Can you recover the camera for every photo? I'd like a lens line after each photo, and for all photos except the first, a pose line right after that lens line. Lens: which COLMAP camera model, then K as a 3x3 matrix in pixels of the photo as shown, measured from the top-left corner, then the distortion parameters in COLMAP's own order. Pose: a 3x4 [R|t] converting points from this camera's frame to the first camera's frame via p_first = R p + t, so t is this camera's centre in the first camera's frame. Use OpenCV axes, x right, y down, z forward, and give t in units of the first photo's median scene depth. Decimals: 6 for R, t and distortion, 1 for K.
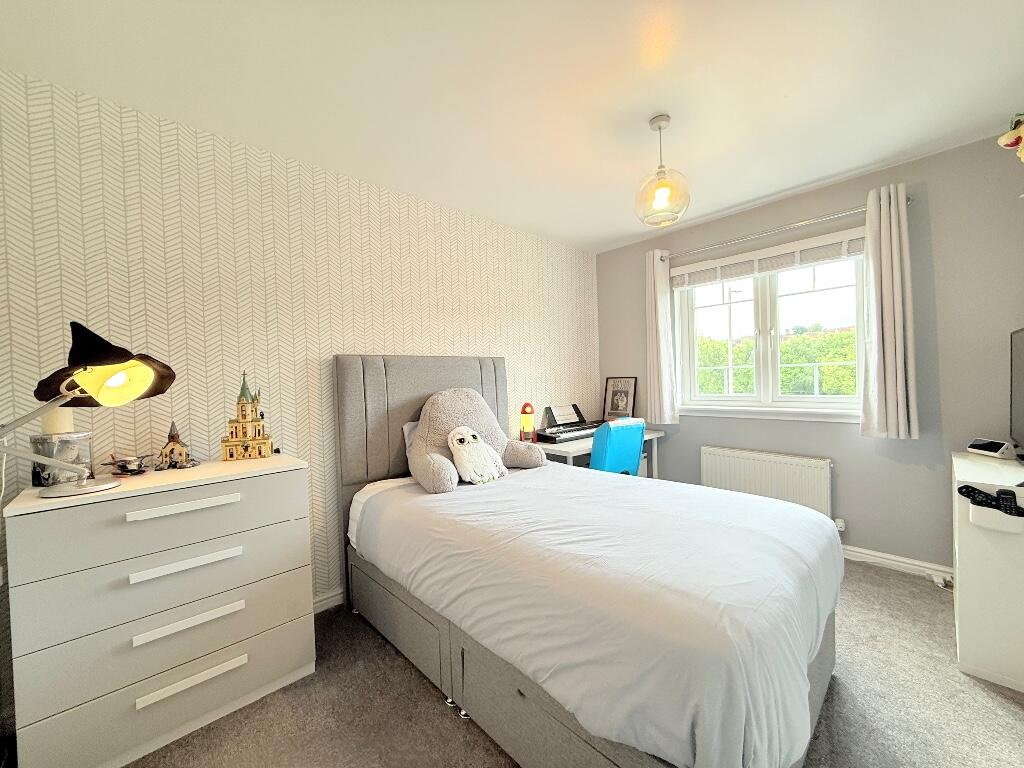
lens RADIAL K [[407.5, 0, 511.3], [0, 407.5, 385.0], [0, 0, 1]] dist [-0.001904, -0.000091]
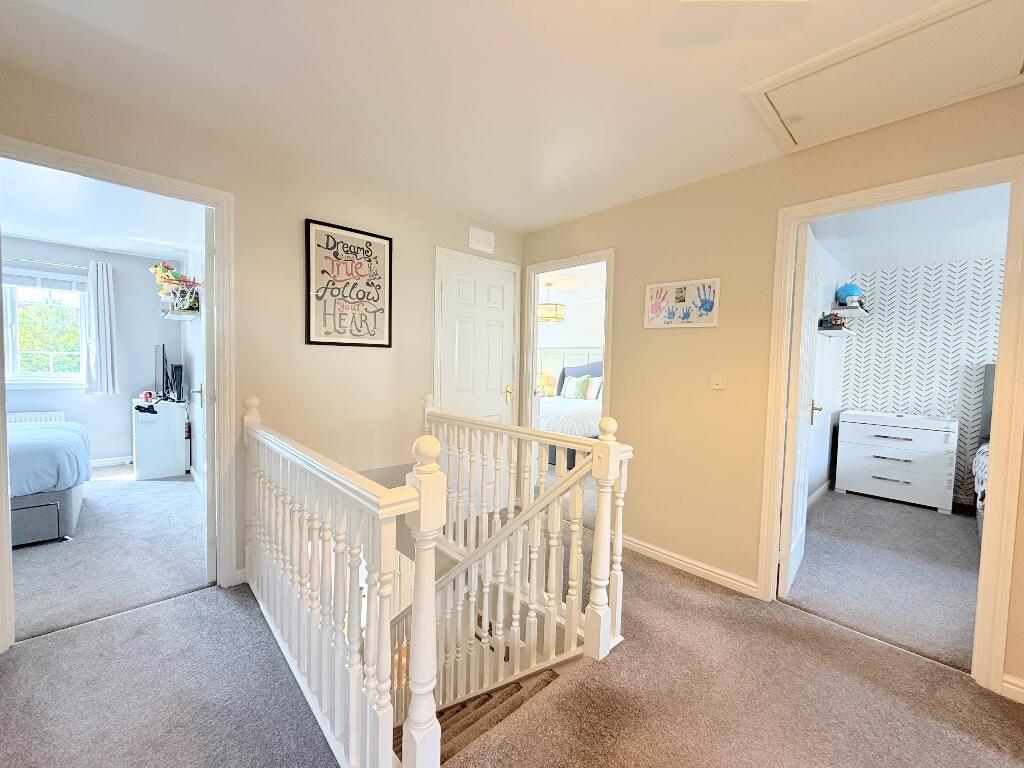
lens RADIAL K [[405.4, 0, 512.0], [0, 405.4, 384.0], [0, 0, 1]] dist [0.014139, 0.000046]
pose [[0.014938, -0.015565, 0.999767, -0.936513], [-0.014885, 0.999765, 0.015788, 0.023479], [-0.999778, -0.015117, 0.014702, -0.915419]]
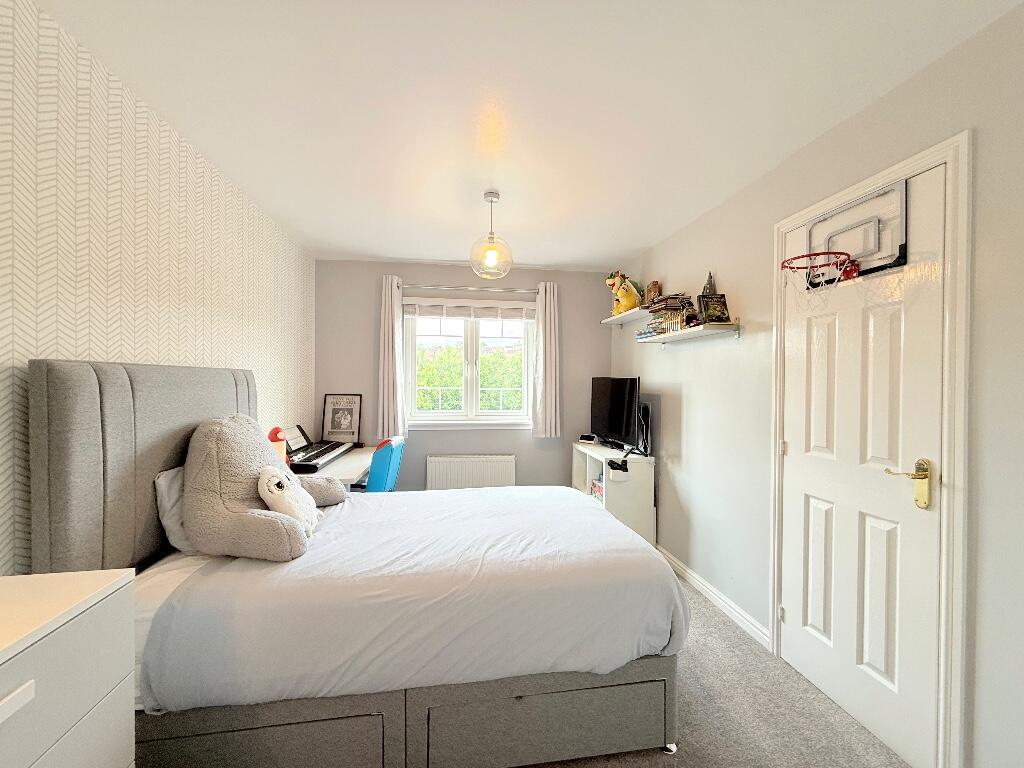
lens RADIAL K [[407.5, 0, 511.3], [0, 407.5, 385.0], [0, 0, 1]] dist [-0.001904, -0.000091]
pose [[0.562827, 0.027384, 0.826121, -0.477675], [-0.011180, 0.999612, -0.025517, -0.033180], [-0.826499, 0.005125, 0.562915, 0.200910]]
